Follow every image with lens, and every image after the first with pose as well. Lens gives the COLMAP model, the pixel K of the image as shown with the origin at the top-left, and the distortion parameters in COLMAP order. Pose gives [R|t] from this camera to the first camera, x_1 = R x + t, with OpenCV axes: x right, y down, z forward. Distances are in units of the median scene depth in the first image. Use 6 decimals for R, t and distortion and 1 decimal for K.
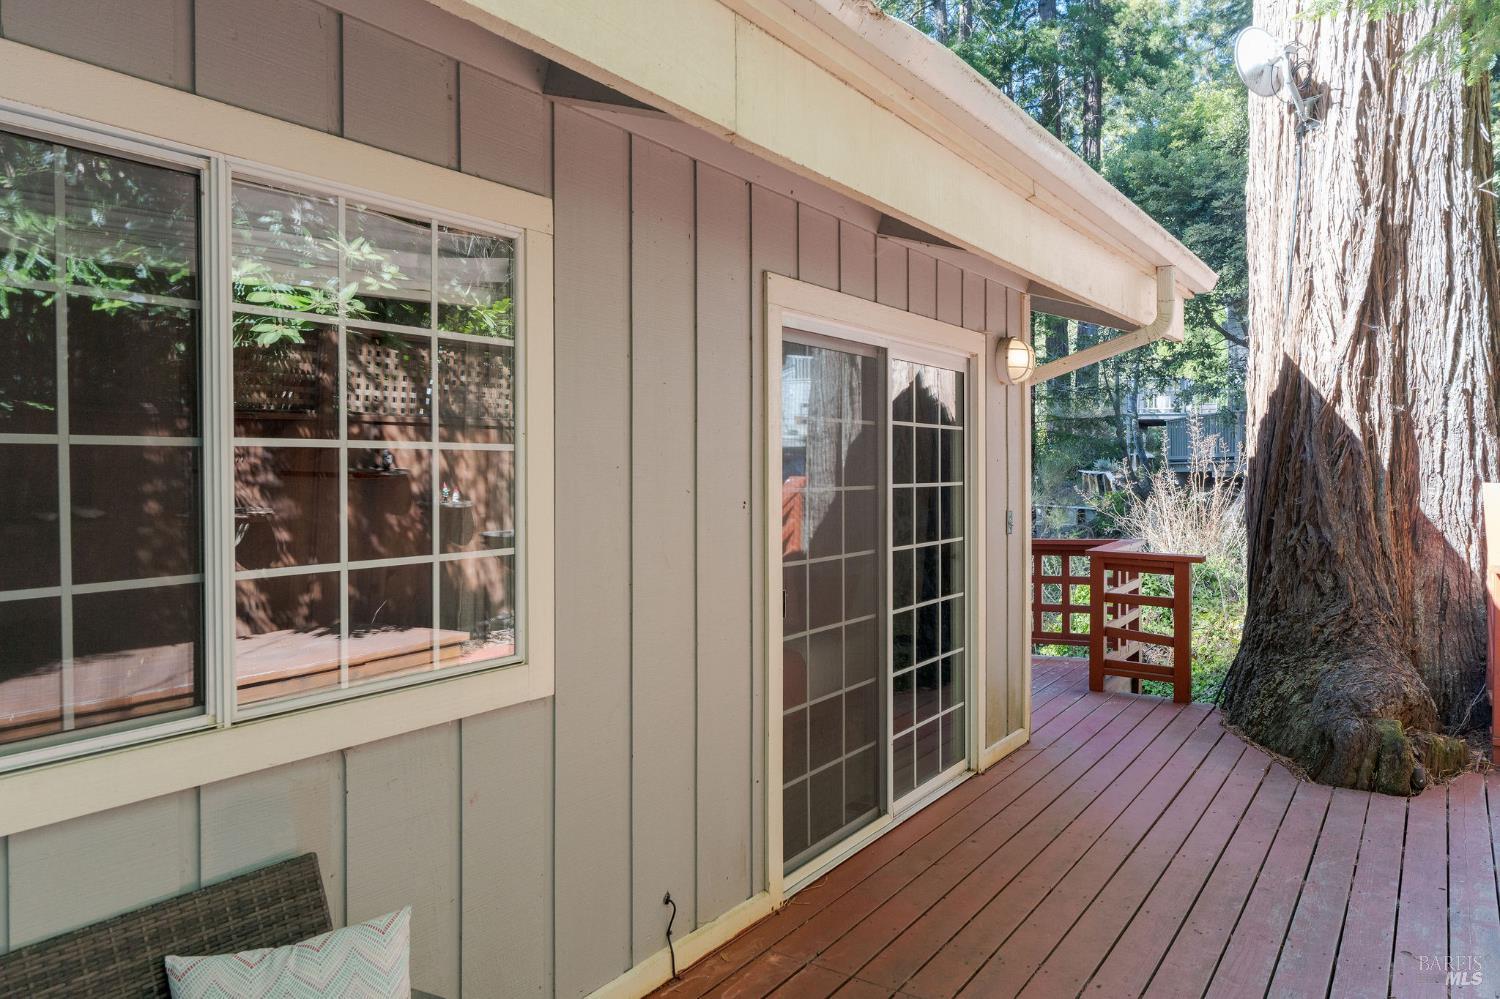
lens RADIAL K [[1086.3, 0, 750.2], [0, 1086.3, 489.8], [0, 0, 1]] dist [0.000304, -0.000177]
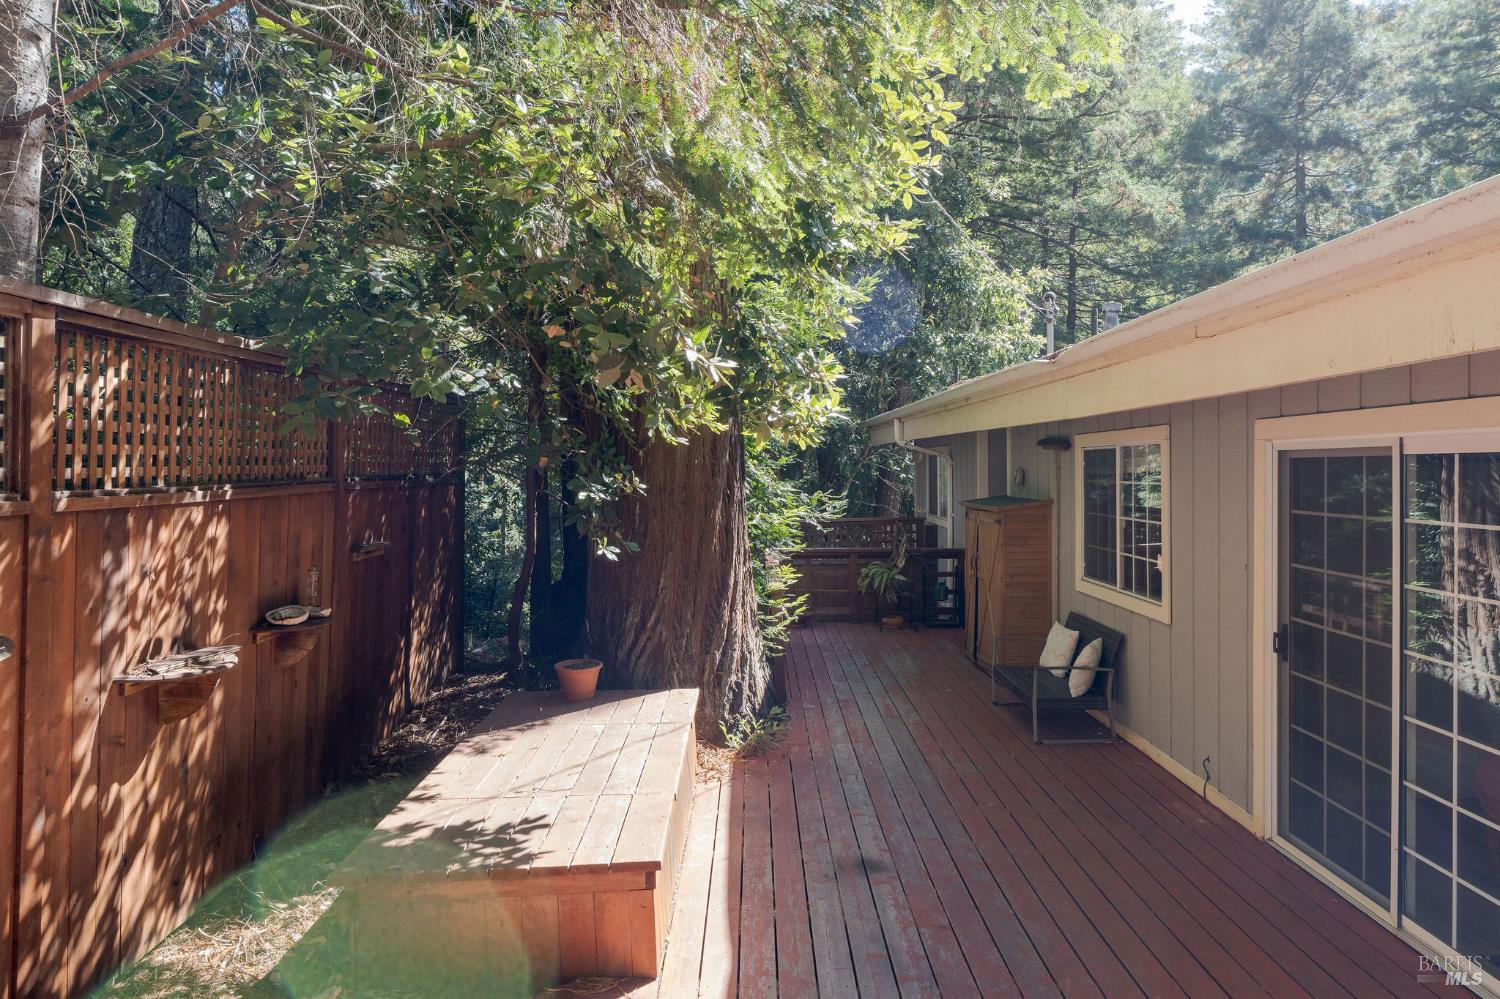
lens RADIAL K [[961.3, 0, 750.1], [0, 961.3, 493.0], [0, 0, 1]] dist [0.027496, -0.001069]
pose [[-0.843914, -0.000479, -0.536479, 1.302939], [-0.029417, 0.998536, 0.045382, -0.129161], [0.535672, 0.054080, -0.842693, 1.680053]]
